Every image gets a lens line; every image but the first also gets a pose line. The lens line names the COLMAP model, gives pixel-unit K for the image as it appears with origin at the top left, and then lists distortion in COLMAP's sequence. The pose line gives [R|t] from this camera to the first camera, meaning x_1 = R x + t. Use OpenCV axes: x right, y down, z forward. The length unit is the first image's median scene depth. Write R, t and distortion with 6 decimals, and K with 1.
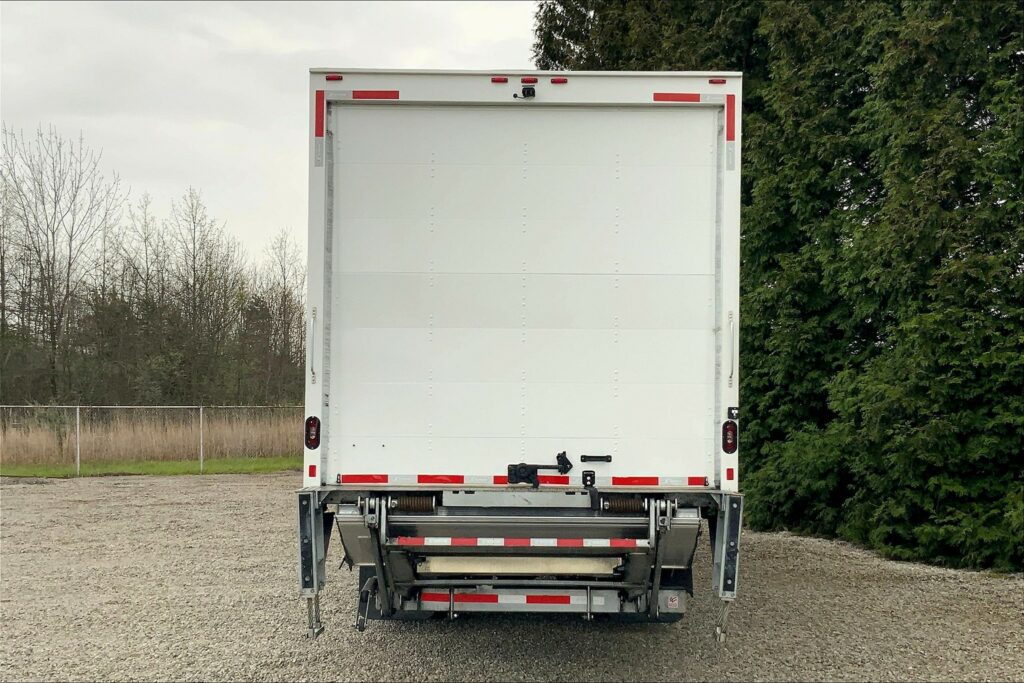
lens RADIAL K [[1145.0, 0, 536.2], [0, 1145.0, 388.7], [0, 0, 1]] dist [0.042006, 0.000000]
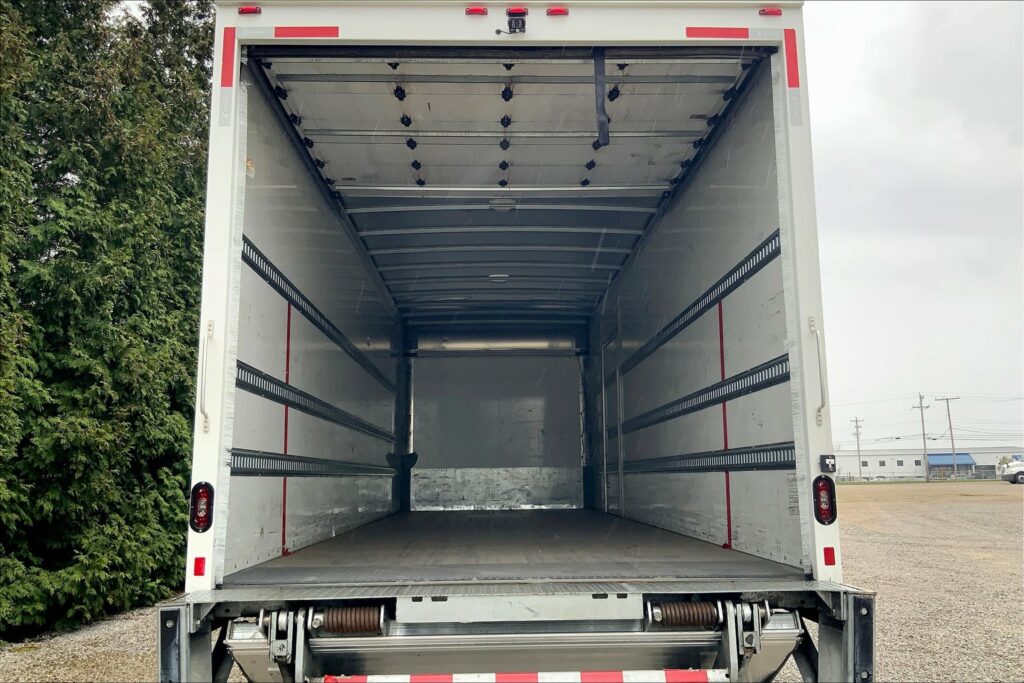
lens RADIAL K [[844.1, 0, 515.0], [0, 844.1, 338.0], [0, 0, 1]] dist [0.064841, -0.121320]
pose [[0.999141, -0.013924, 0.039022, -0.031601], [0.019335, 0.989691, -0.141907, 0.015393], [-0.036644, 0.142539, 0.989111, 0.496010]]
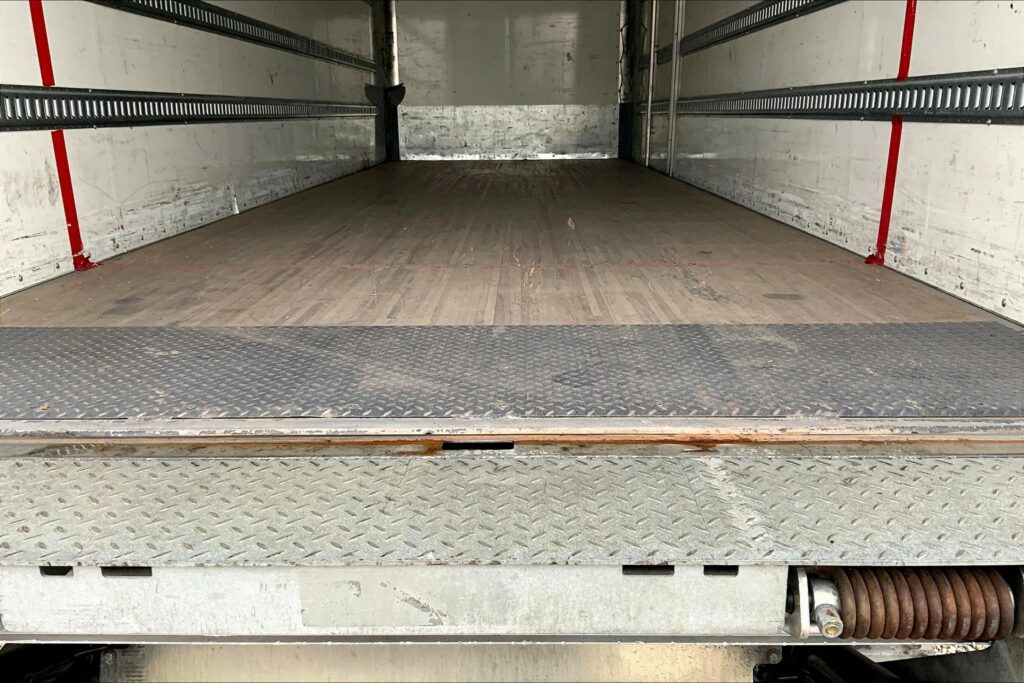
lens RADIAL K [[844.1, 0, 510.8], [0, 844.1, 347.6], [0, 0, 1]] dist [0.064841, -0.121320]
pose [[0.999808, -0.015011, -0.012633, 0.008691], [0.018012, 0.957539, 0.287741, 0.013364], [0.007777, -0.287914, 0.957625, 0.832778]]
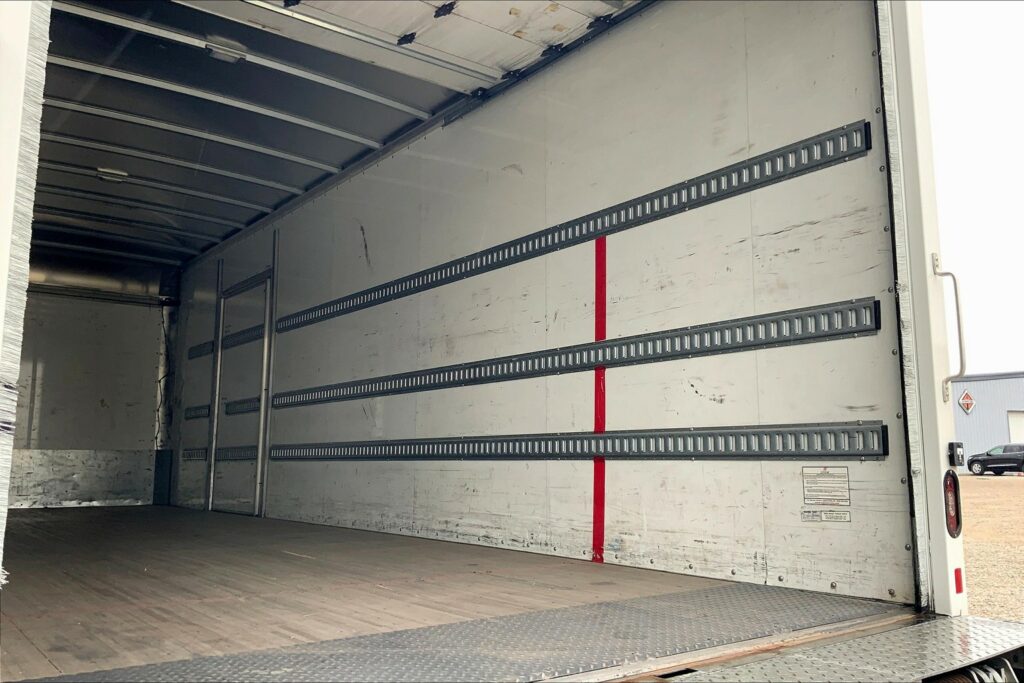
lens RADIAL K [[844.1, 0, 505.1], [0, 844.1, 325.4], [0, 0, 1]] dist [0.064841, -0.121320]
pose [[0.790994, 0.098433, 0.603854, -0.211715], [-0.013657, 0.989568, -0.143418, 0.022058], [-0.611672, 0.105196, 0.784087, 0.822064]]
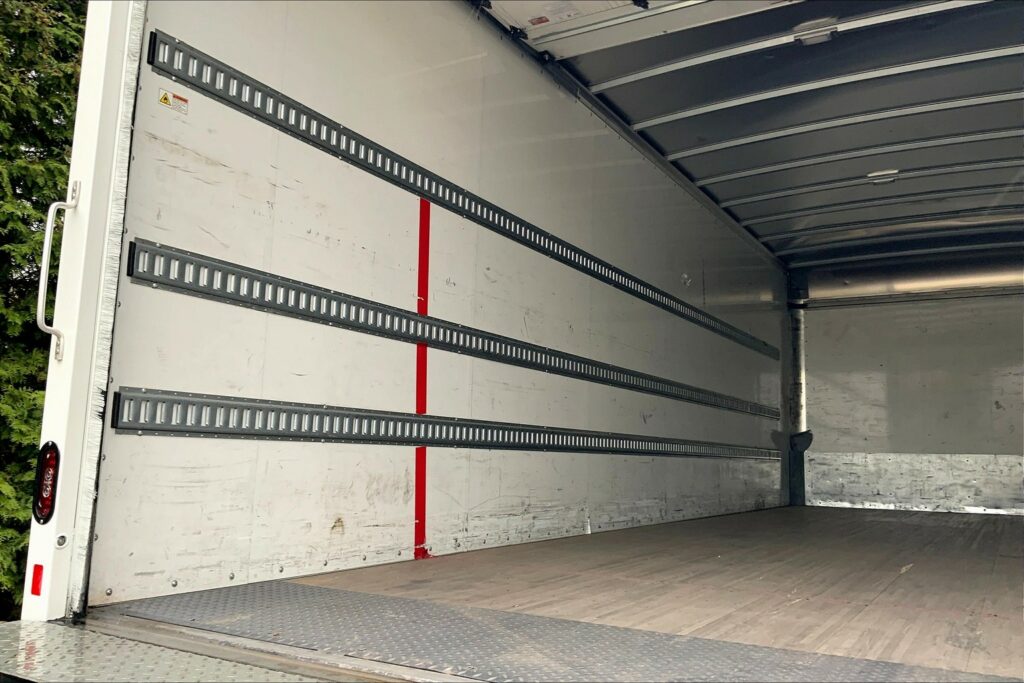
lens RADIAL K [[844.1, 0, 510.4], [0, 844.1, 339.2], [0, 0, 1]] dist [0.064841, -0.121320]
pose [[0.863362, -0.057808, -0.501263, 0.097866], [-0.006266, 0.992111, -0.125208, 0.025103], [0.504546, 0.111241, 0.856189, 0.821299]]
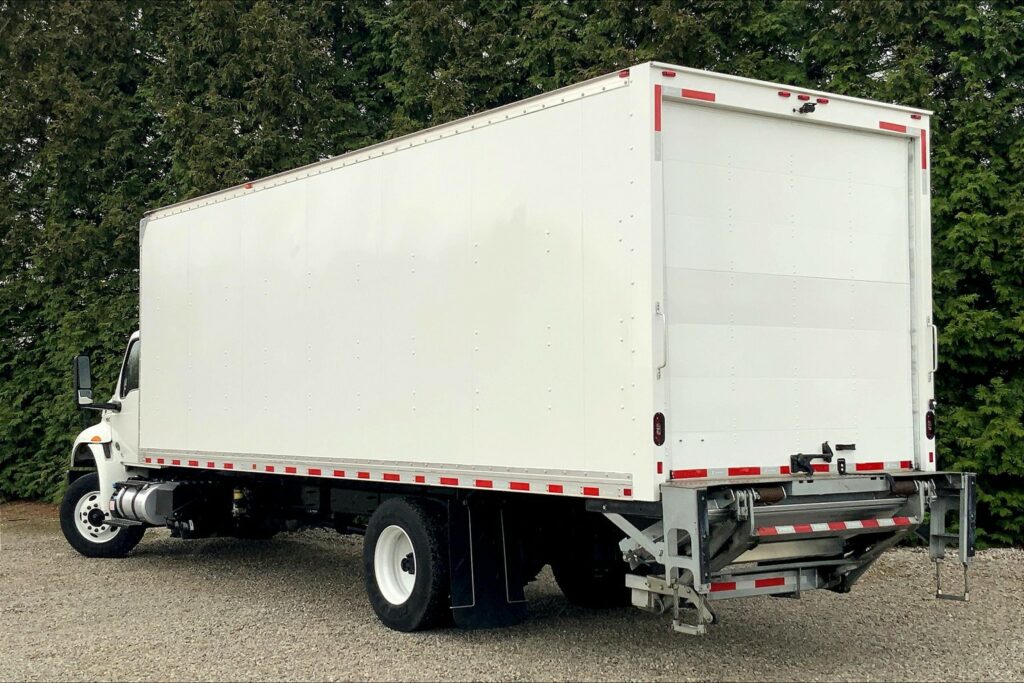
lens RADIAL K [[1482.8, 0, 539.6], [0, 1482.8, 328.9], [0, 0, 1]] dist [0.103379, 0.000000]
pose [[0.792362, 0.018618, 0.609767, -1.062133], [-0.007634, 0.999759, -0.020605, -0.020923], [-0.610003, 0.011671, 0.792313, 0.044578]]
